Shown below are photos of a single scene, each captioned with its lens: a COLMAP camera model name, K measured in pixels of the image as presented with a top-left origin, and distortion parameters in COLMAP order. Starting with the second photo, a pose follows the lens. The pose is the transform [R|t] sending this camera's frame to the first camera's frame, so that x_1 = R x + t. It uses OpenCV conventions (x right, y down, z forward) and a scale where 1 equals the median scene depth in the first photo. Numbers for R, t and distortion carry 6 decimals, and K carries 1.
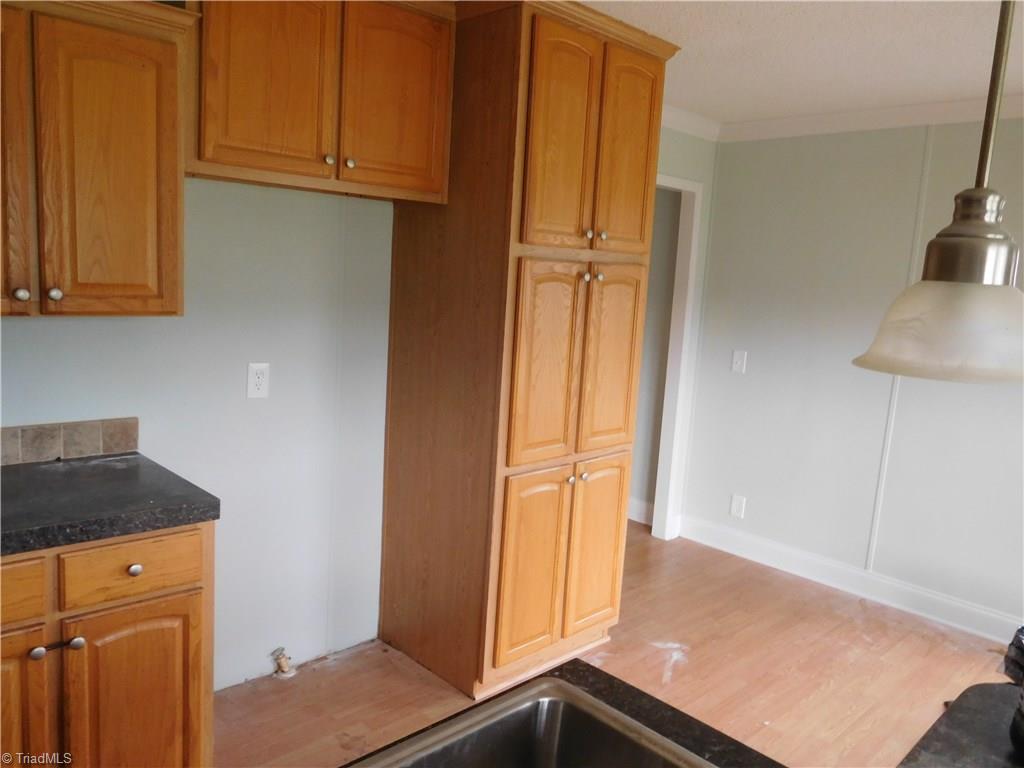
lens RADIAL K [[769.6, 0, 513.5], [0, 769.6, 385.7], [0, 0, 1]] dist [-0.007897, -0.003366]
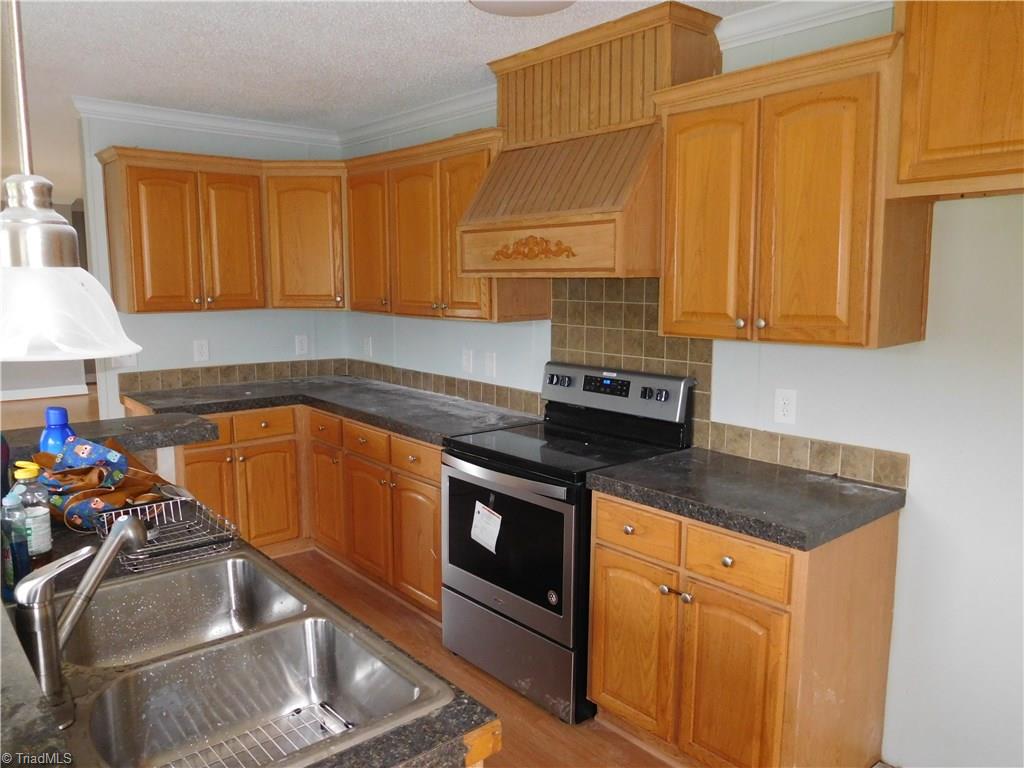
lens RADIAL K [[769.6, 0, 513.5], [0, 769.6, 382.4], [0, 0, 1]] dist [-0.007897, -0.003366]
pose [[-0.056568, 0.065116, -0.996273, 0.605386], [-0.148225, 0.986265, 0.072878, -0.055572], [0.987334, 0.151795, -0.046140, 0.652222]]
